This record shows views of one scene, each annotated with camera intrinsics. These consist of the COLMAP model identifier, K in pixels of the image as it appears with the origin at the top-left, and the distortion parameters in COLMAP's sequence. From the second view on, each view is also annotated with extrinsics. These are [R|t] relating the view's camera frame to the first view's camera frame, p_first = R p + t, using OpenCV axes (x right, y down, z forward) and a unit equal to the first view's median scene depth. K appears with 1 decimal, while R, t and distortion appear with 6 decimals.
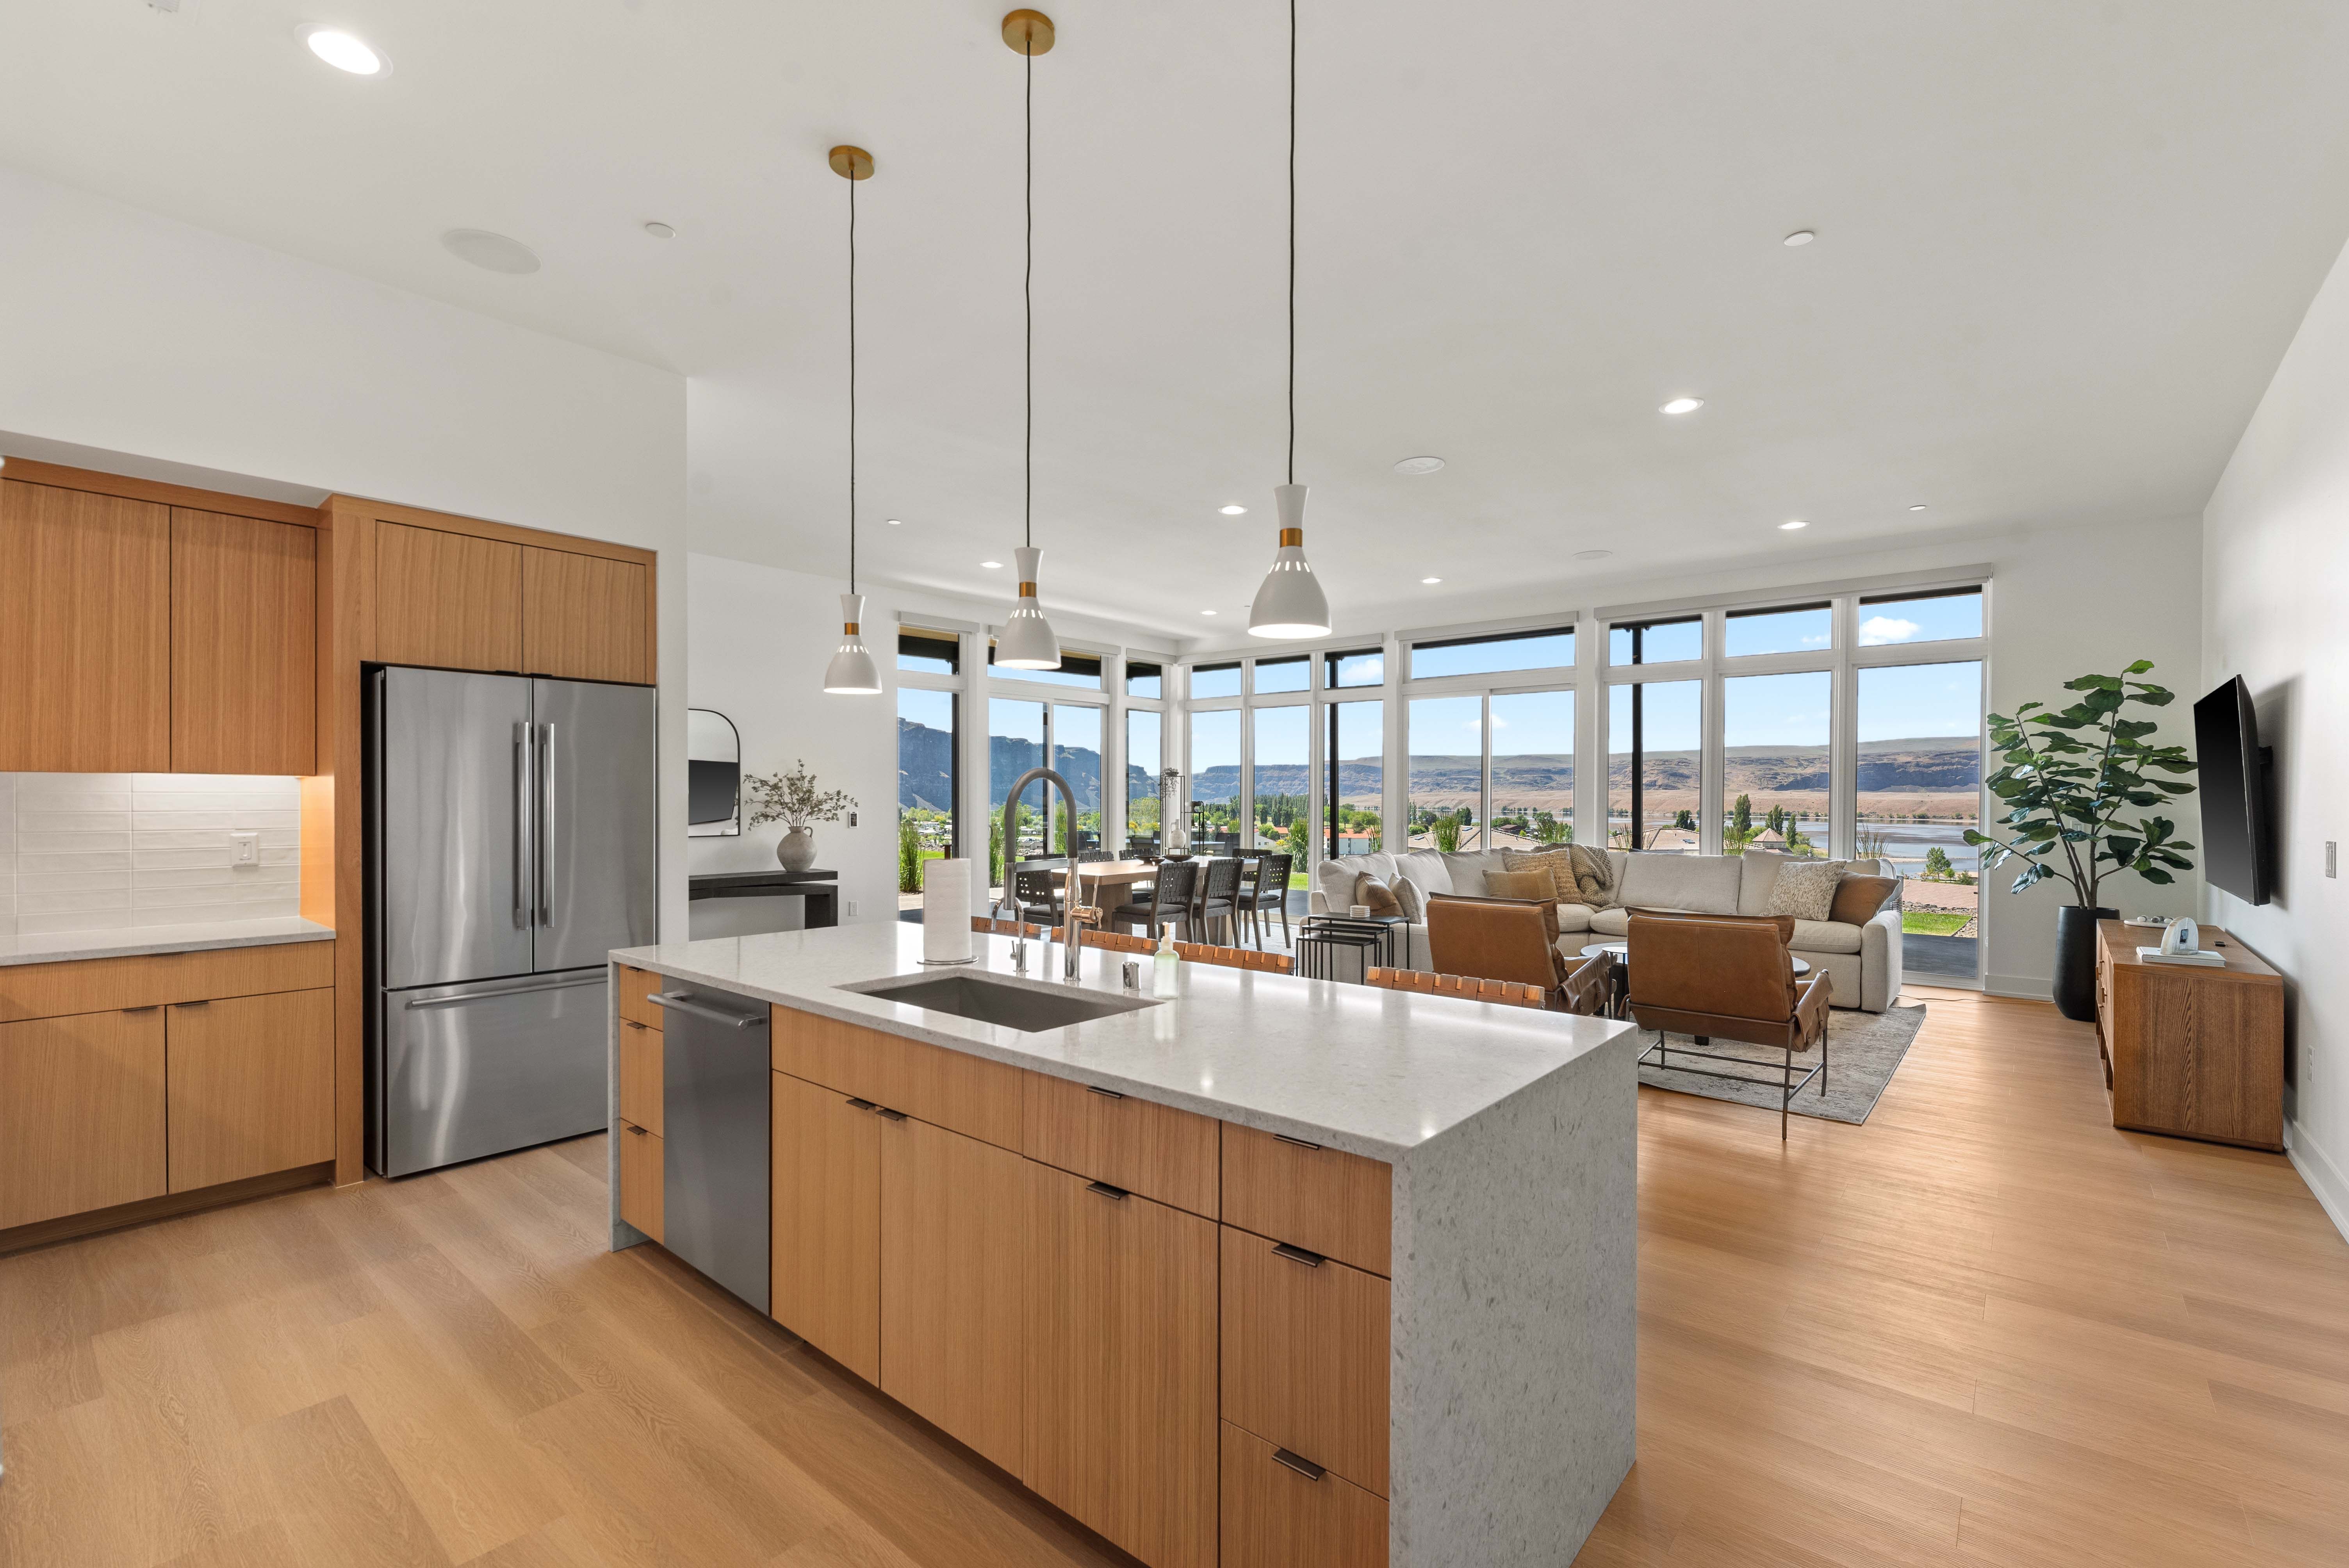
lens RADIAL K [[1022.5, 0, 1187.8], [0, 1022.5, 806.4], [0, 0, 1]] dist [-0.001545, 0.001422]
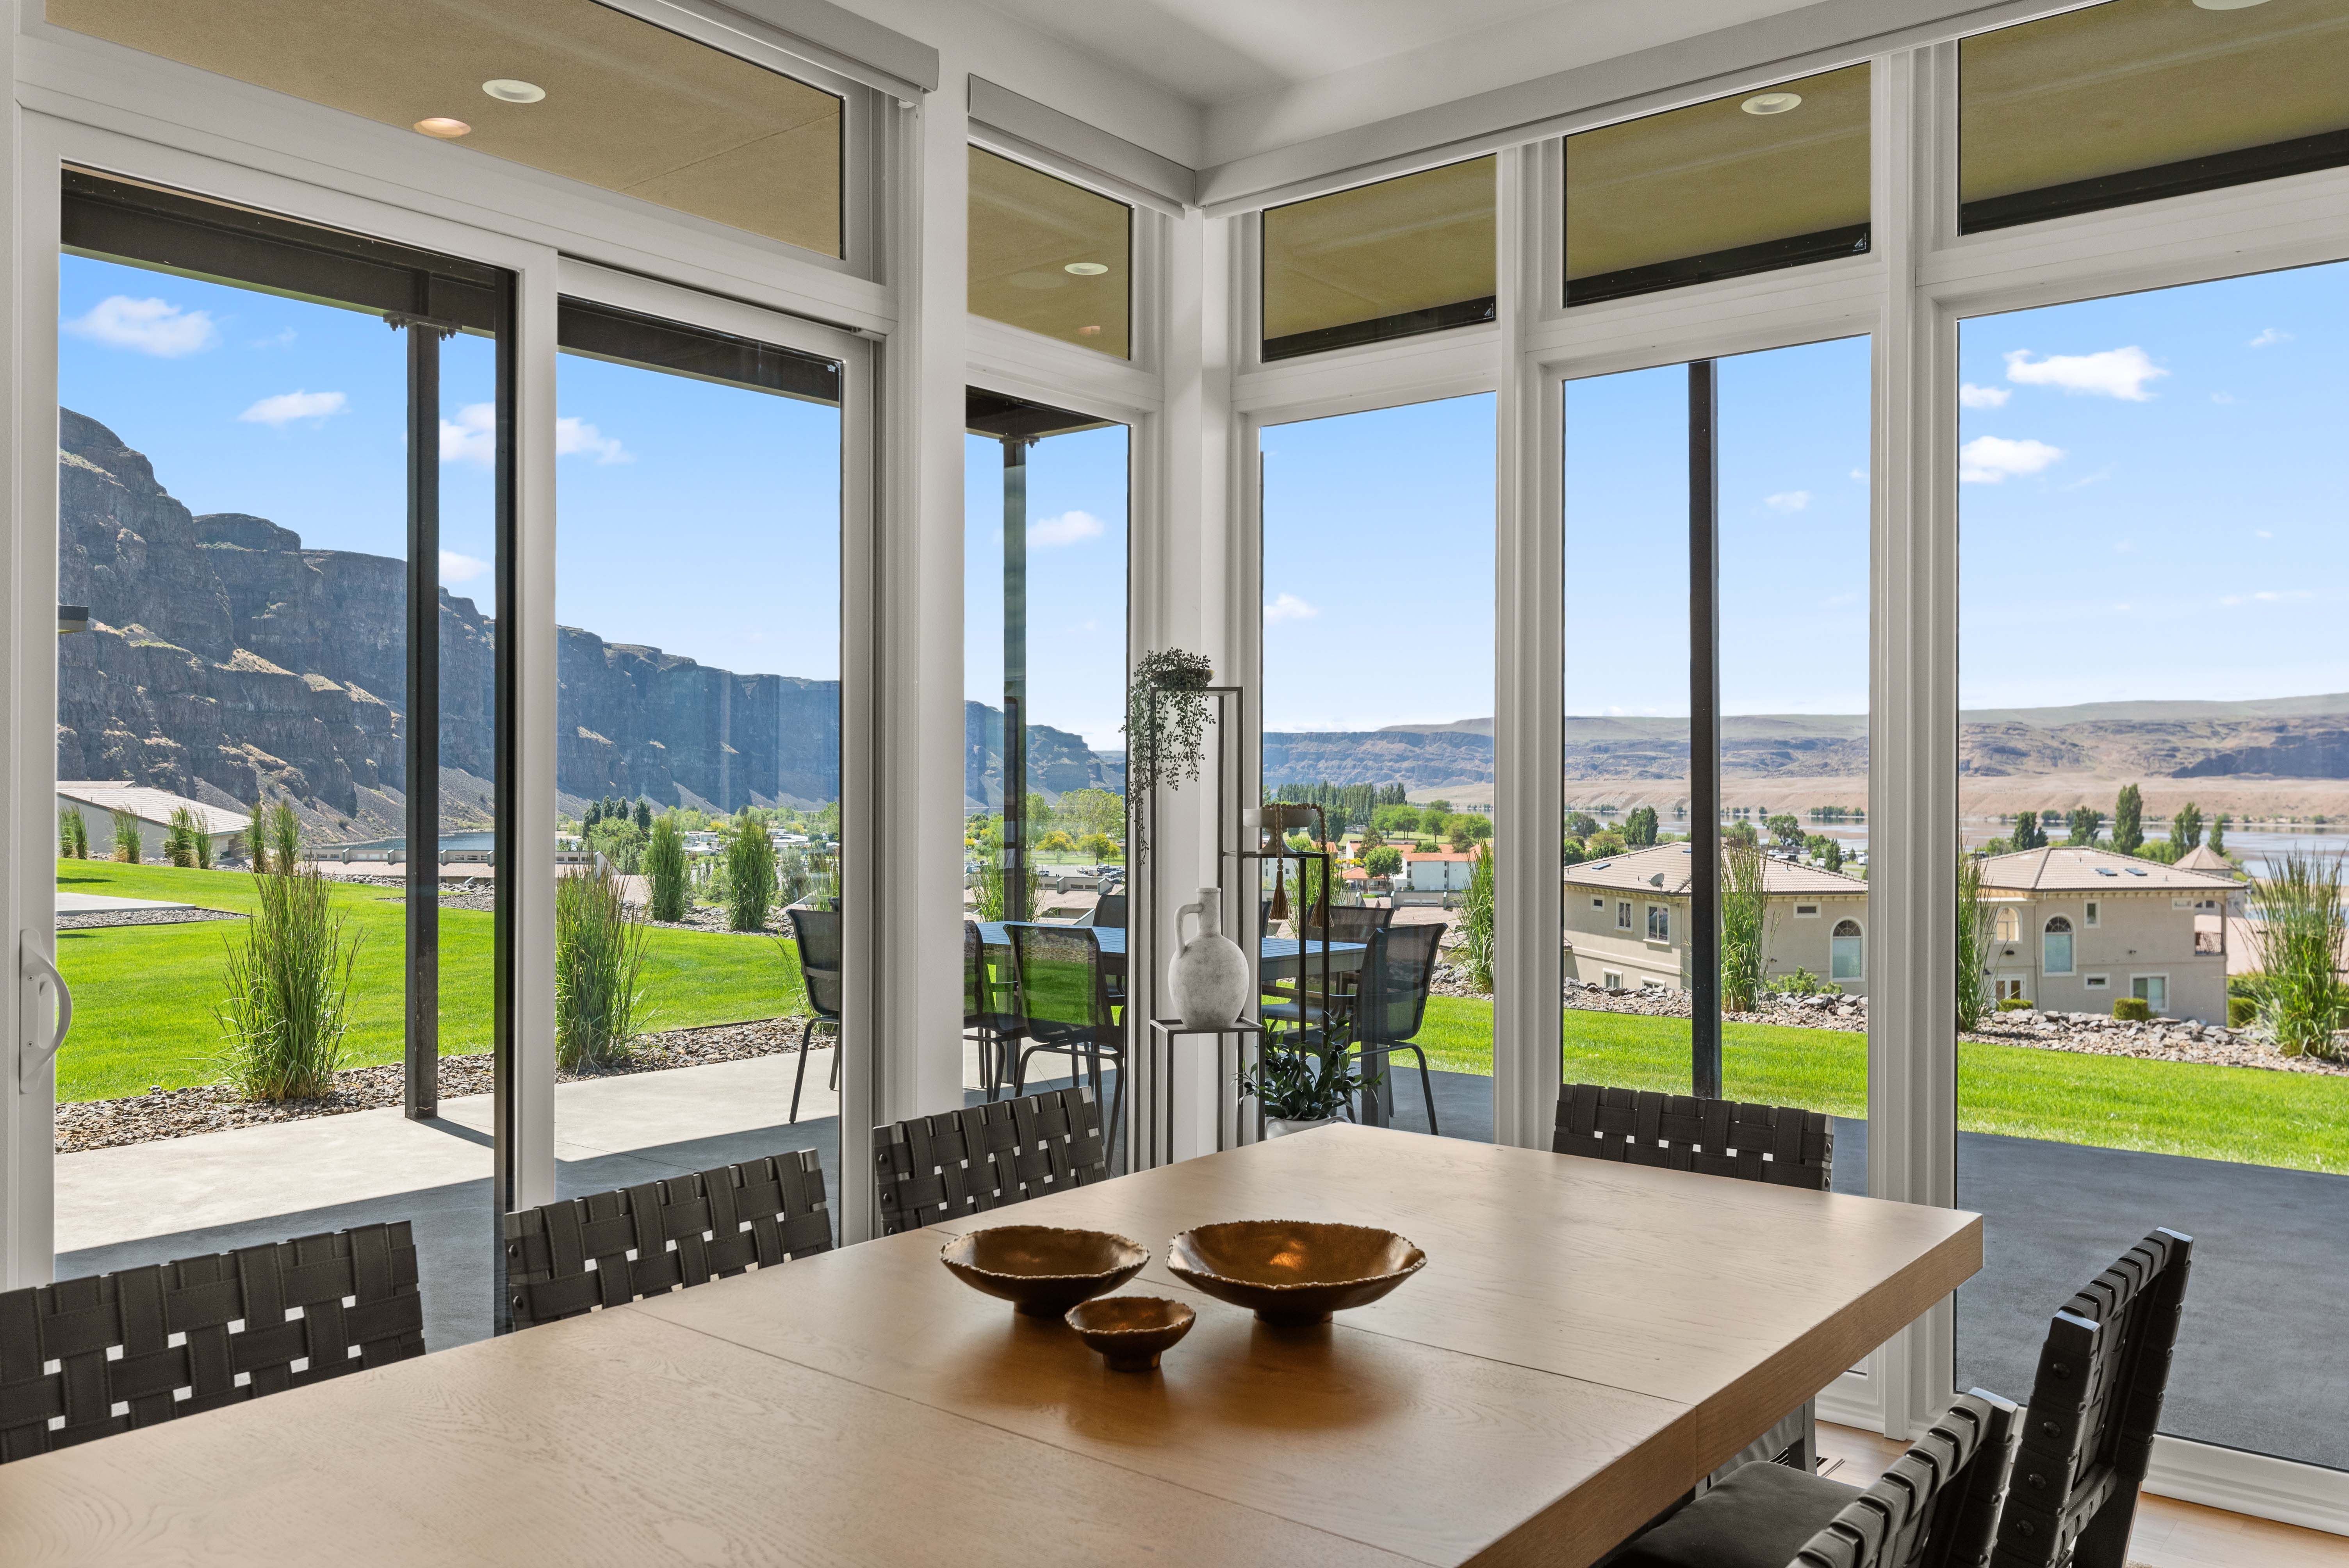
lens RADIAL K [[1762.3, 0, 1202.0], [0, 1762.3, 790.0], [0, 0, 1]] dist [0.005199, 0.003655]
pose [[0.999687, 0.000468, 0.024999, -0.035667], [-0.000261, 0.999966, -0.008287, -0.009154], [-0.025002, 0.008278, 0.999653, 1.090765]]
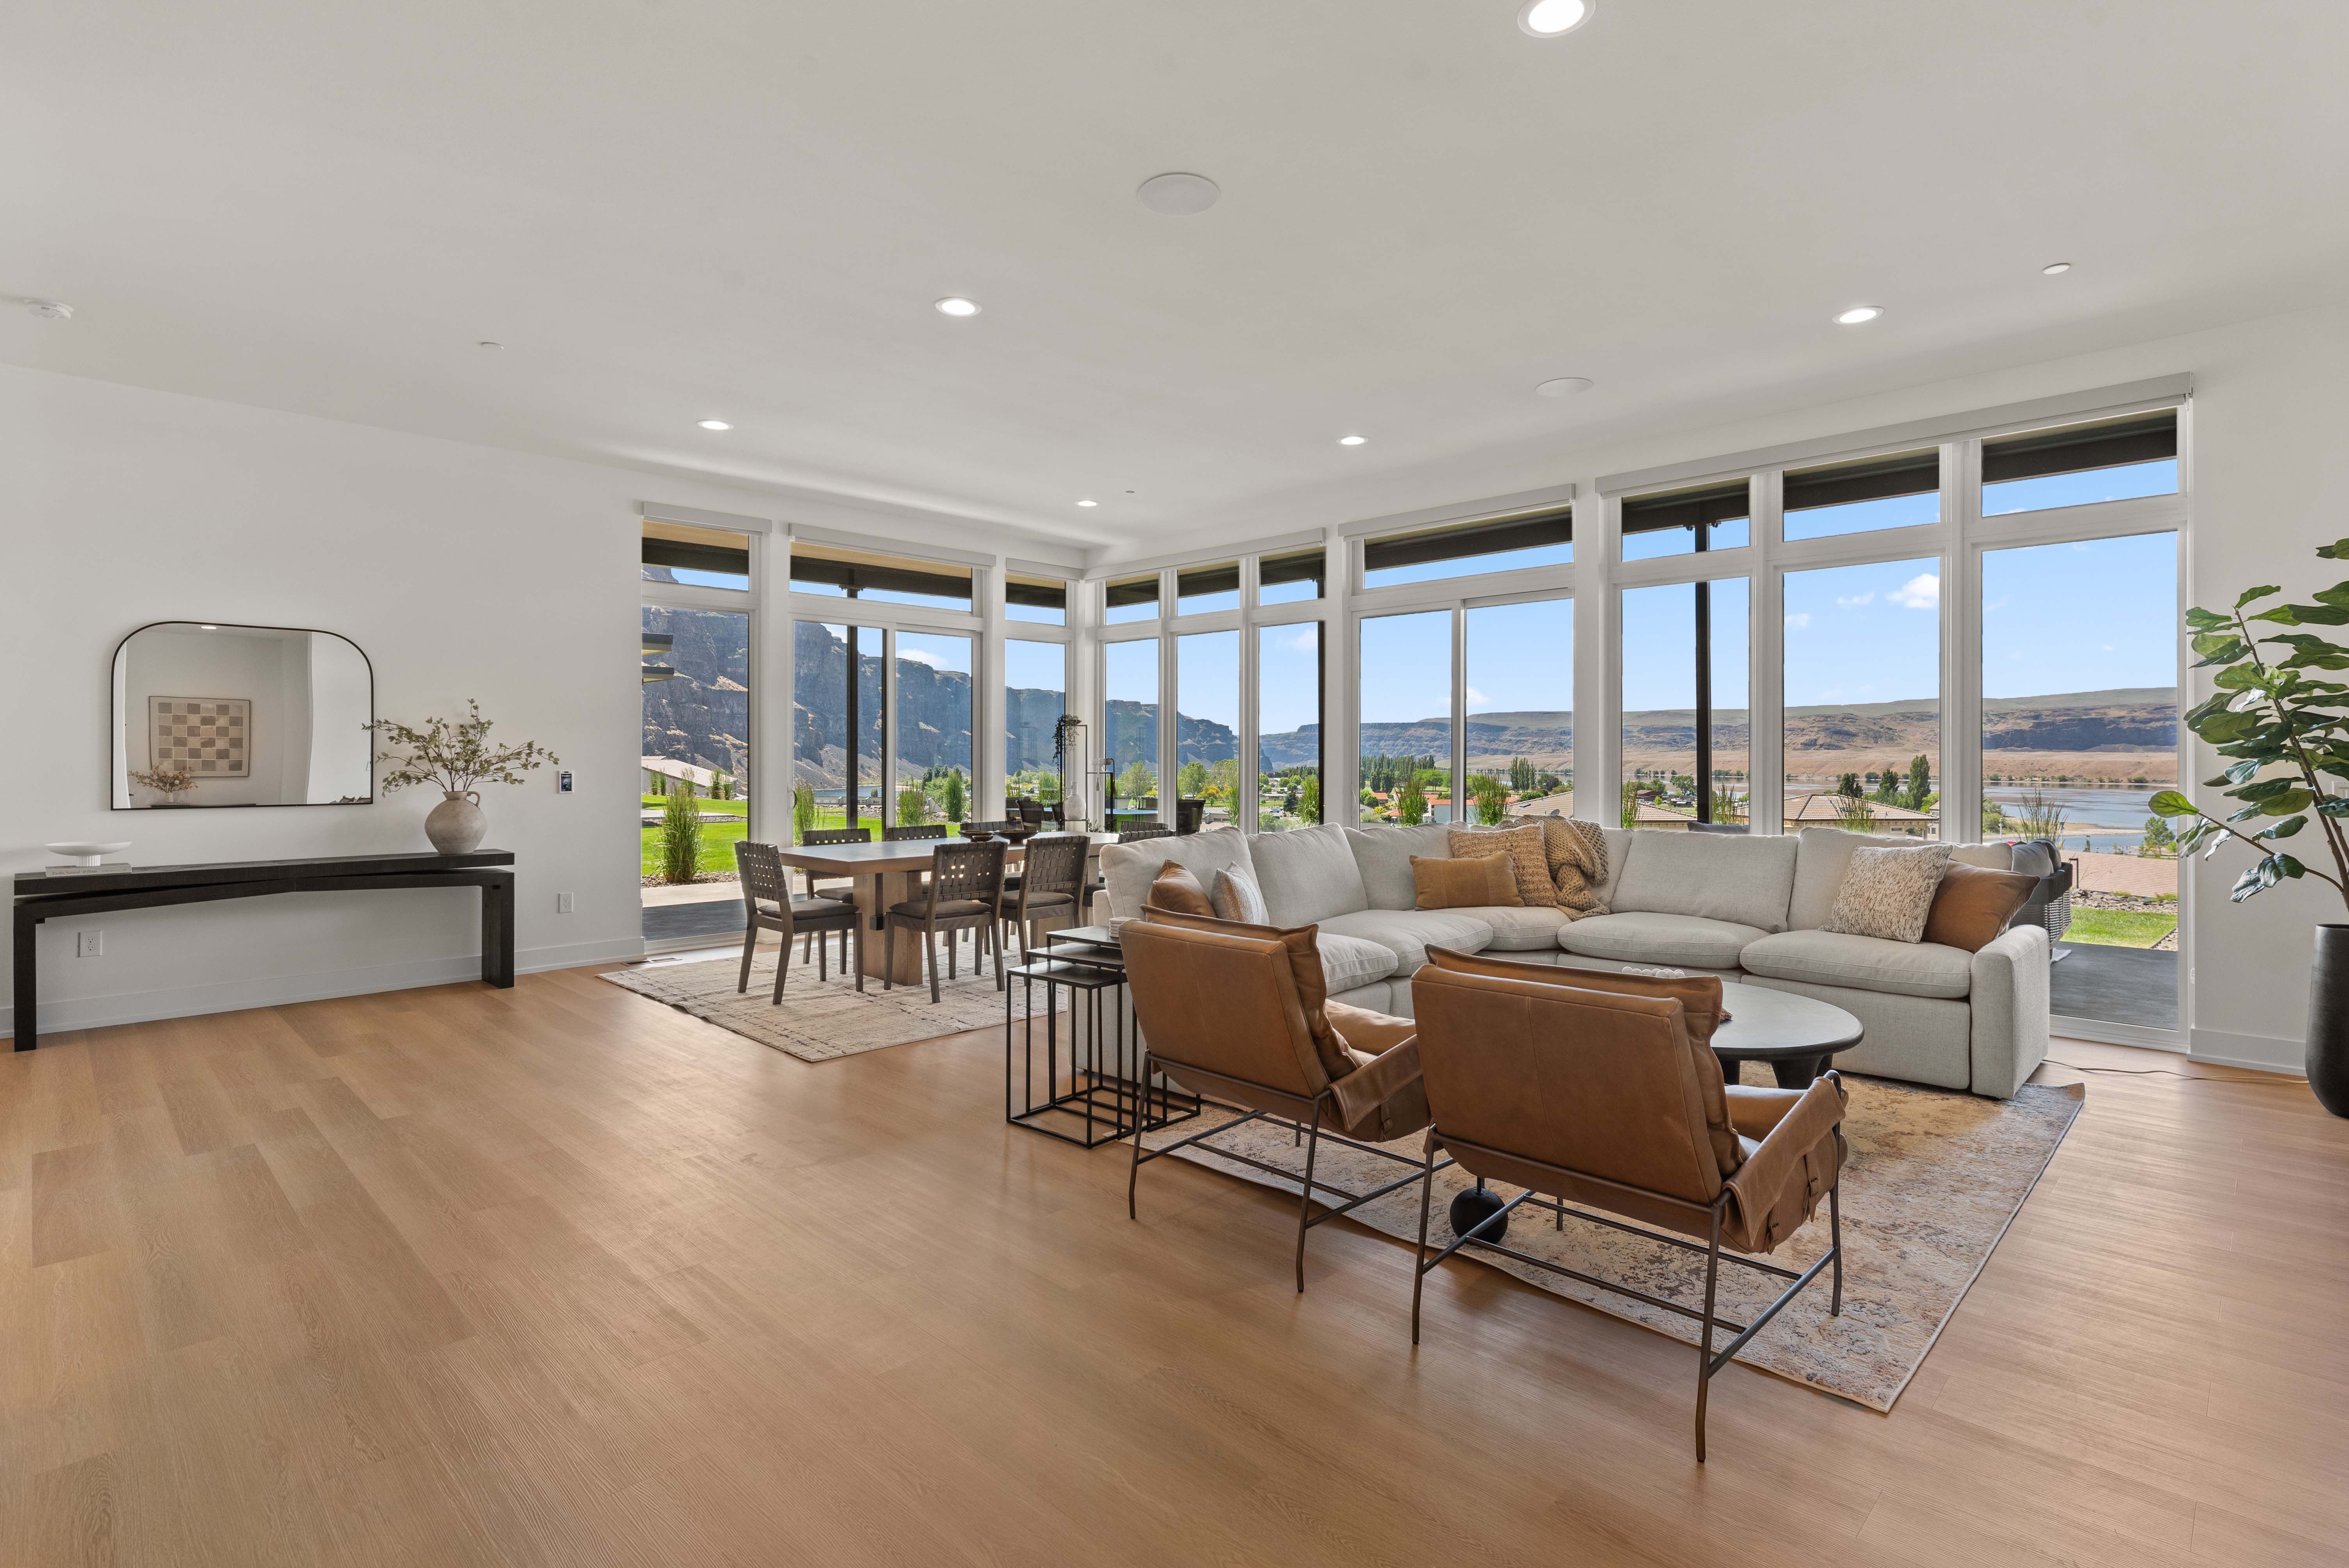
lens RADIAL K [[1131.7, 0, 1204.9], [0, 1131.7, 751.4], [0, 0, 1]] dist [-0.002518, 0.001664]
pose [[0.997706, -0.002471, -0.067649, 0.246237], [0.001378, 0.999868, -0.016198, 0.006094], [0.067680, 0.016068, 0.997578, 0.290582]]
